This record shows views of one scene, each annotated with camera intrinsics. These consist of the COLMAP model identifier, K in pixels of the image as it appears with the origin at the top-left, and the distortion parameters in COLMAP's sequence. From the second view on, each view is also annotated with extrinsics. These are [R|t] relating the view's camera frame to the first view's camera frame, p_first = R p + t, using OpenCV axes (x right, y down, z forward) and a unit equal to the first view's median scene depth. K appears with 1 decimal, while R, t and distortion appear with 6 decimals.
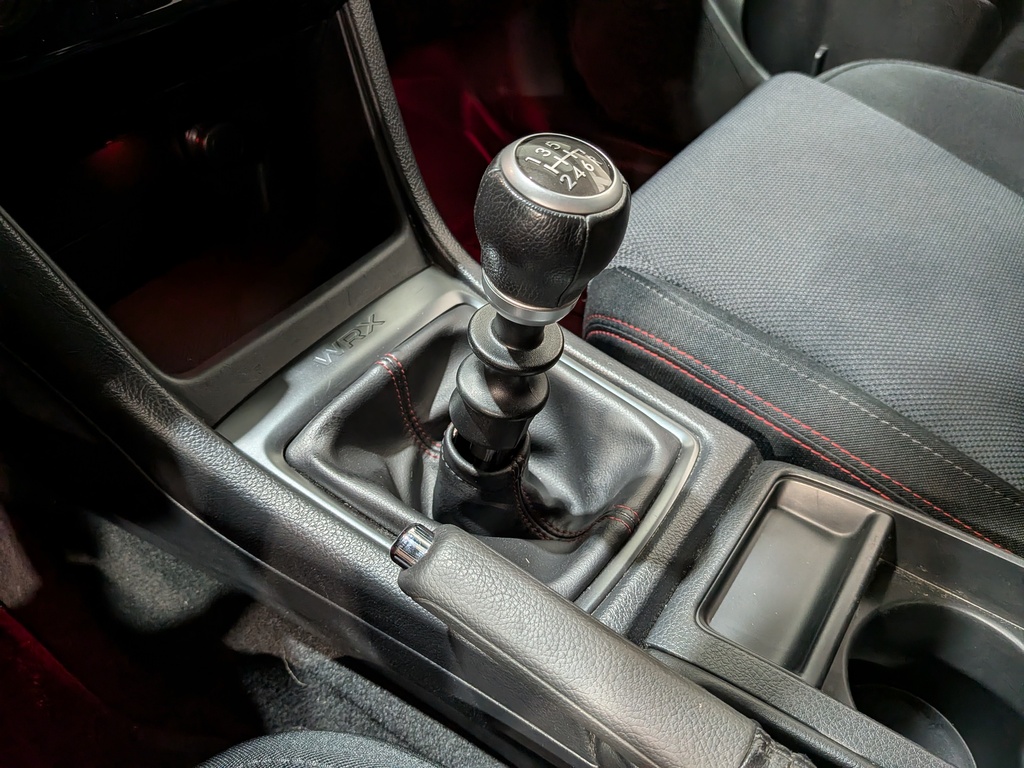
lens RADIAL K [[753.7, 0, 506.3], [0, 753.7, 382.0], [0, 0, 1]] dist [0.065789, -0.128494]
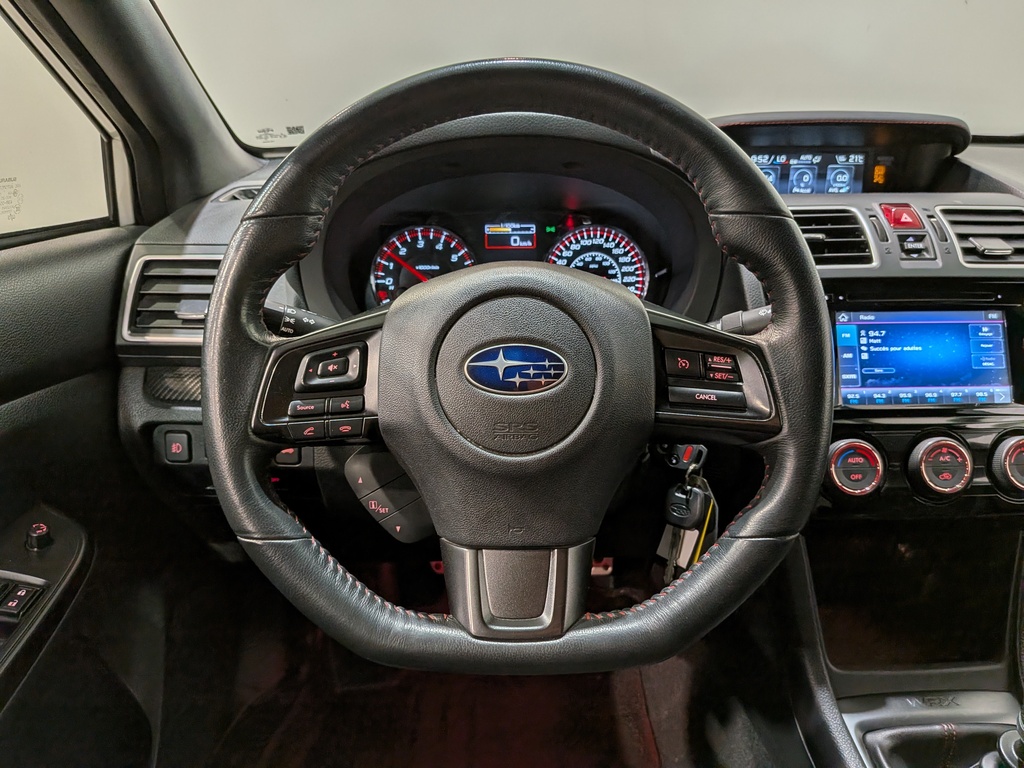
lens RADIAL K [[753.7, 0, 517.8], [0, 753.7, 400.0], [0, 0, 1]] dist [0.065789, -0.128494]
pose [[0.612190, 0.324695, -0.720969, 0.221775], [-0.553545, 0.827088, -0.097540, 0.061407], [0.564634, 0.458801, 0.686068, -0.972785]]
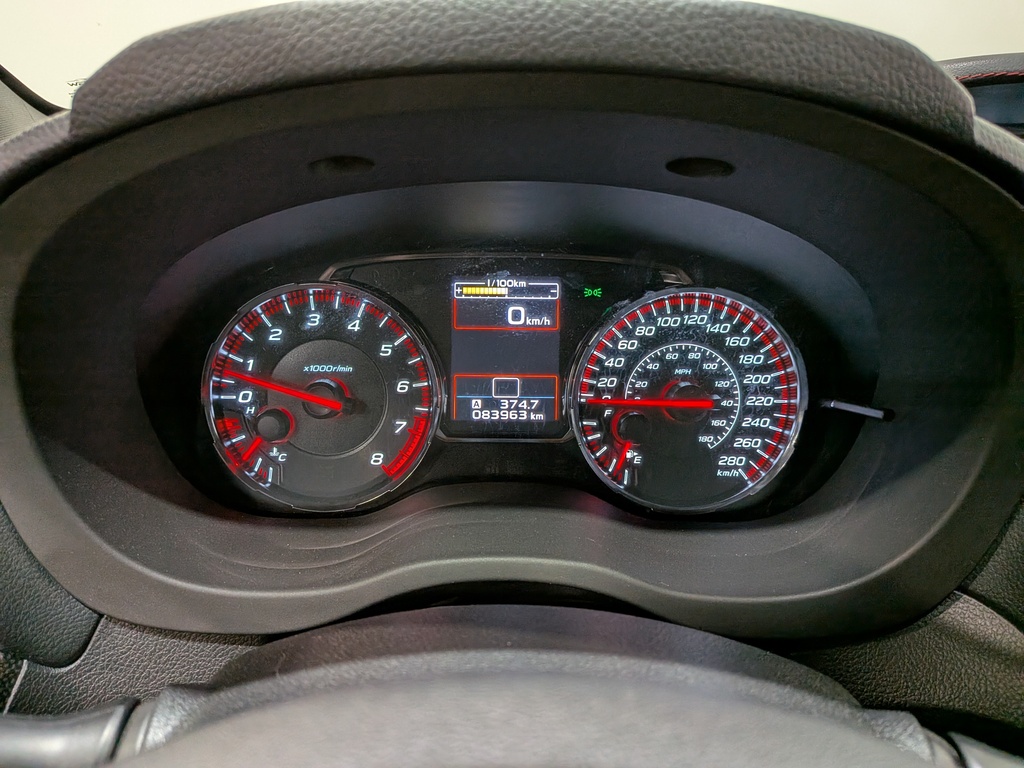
lens RADIAL K [[753.7, 0, 502.3], [0, 753.7, 385.2], [0, 0, 1]] dist [0.065789, -0.128494]
pose [[0.584707, 0.338545, -0.737227, -0.674186], [-0.574198, 0.814670, -0.081297, -0.331256], [0.573075, 0.470849, 0.670736, -0.379841]]
